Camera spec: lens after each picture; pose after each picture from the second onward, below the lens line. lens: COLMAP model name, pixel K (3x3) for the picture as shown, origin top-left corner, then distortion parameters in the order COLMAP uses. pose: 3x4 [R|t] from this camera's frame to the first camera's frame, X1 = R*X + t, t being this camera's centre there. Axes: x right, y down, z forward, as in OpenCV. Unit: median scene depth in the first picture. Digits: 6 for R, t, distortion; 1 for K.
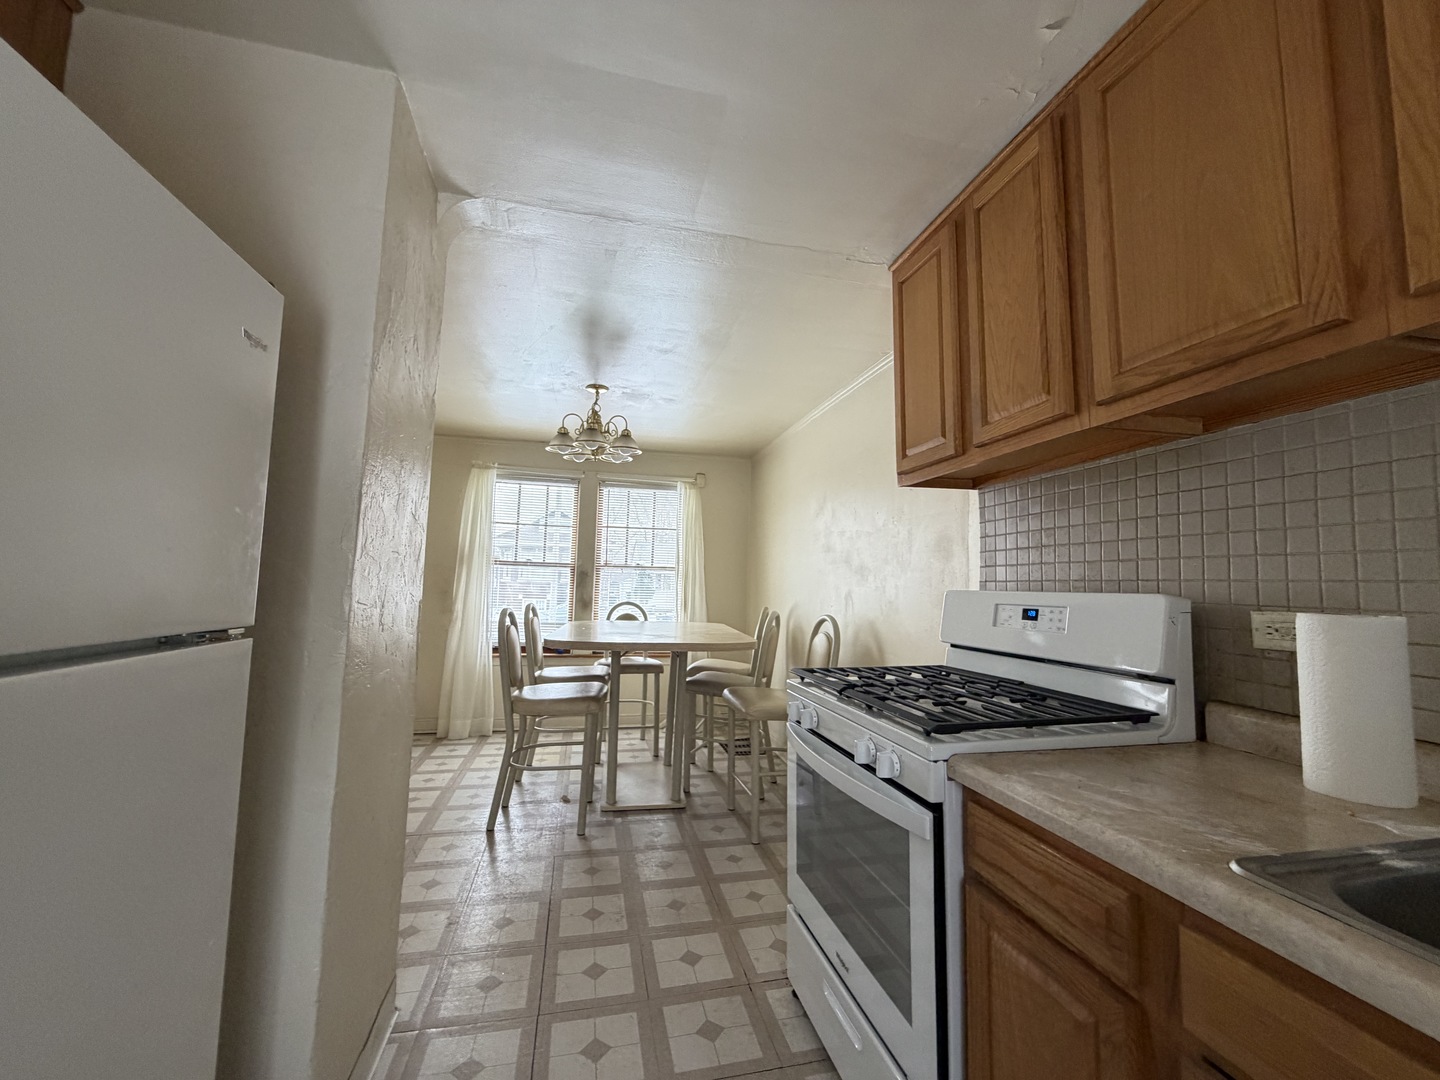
lens RADIAL K [[573.7, 0, 716.9], [0, 573.7, 538.2], [0, 0, 1]] dist [-0.000743, 0.000175]
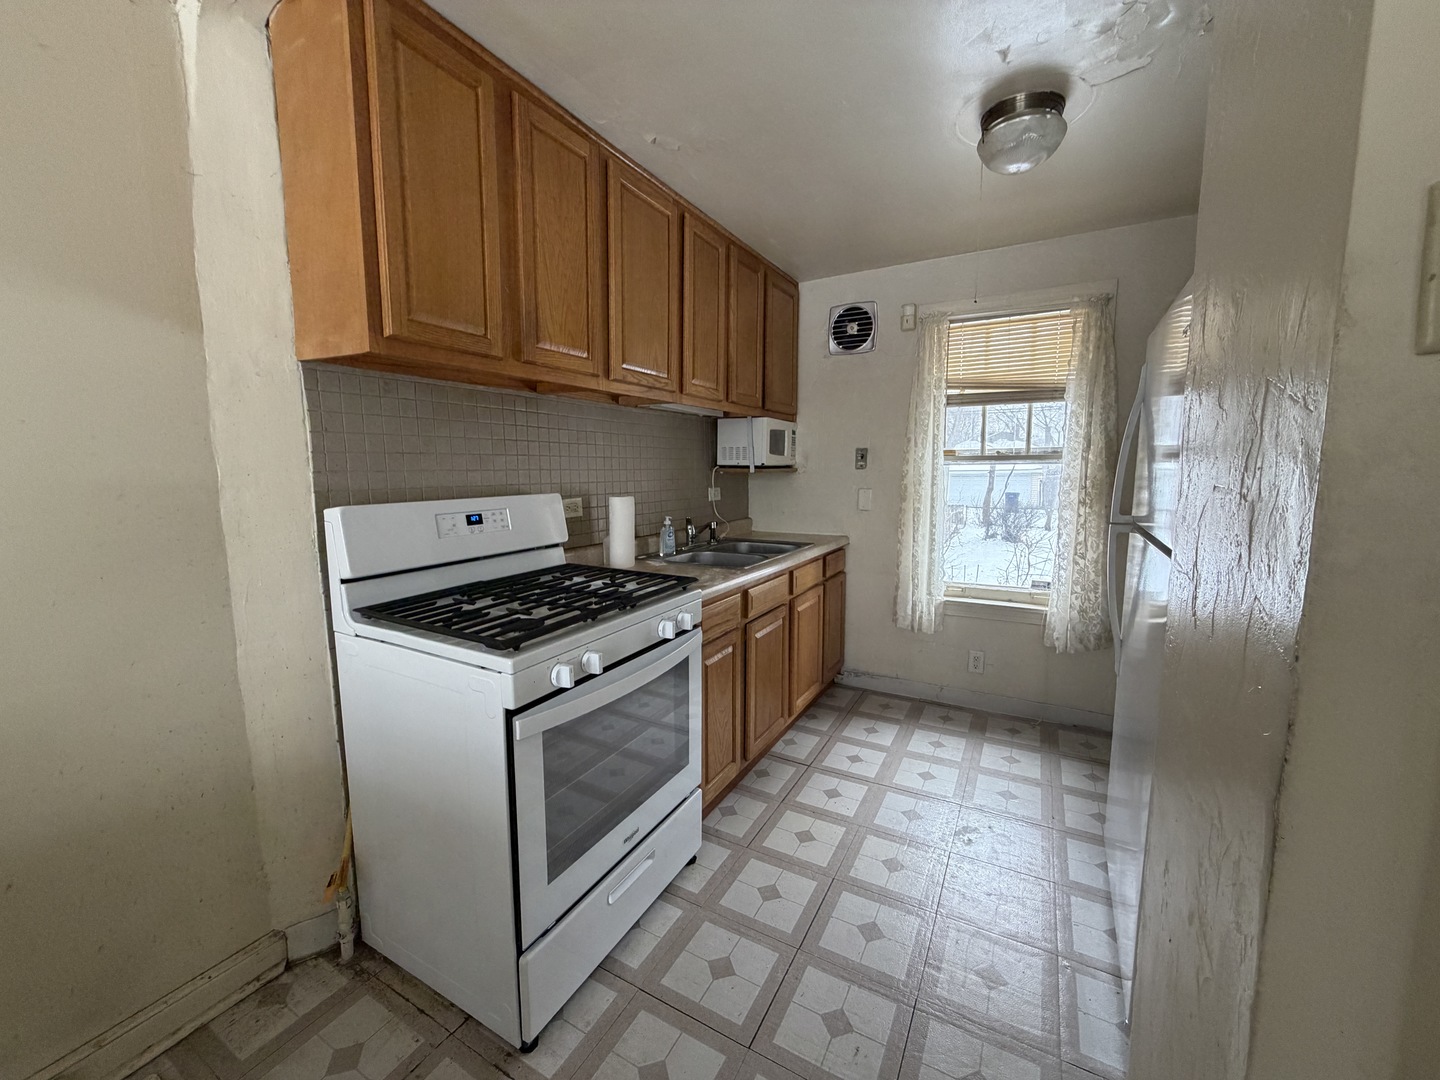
lens RADIAL K [[573.7, 0, 716.9], [0, 573.7, 538.2], [0, 0, 1]] dist [-0.000743, 0.000175]
pose [[-0.748155, -0.089271, 0.657491, -0.511571], [-0.058438, 0.995923, 0.068725, 0.068318], [-0.660945, 0.012995, -0.750322, 1.528495]]
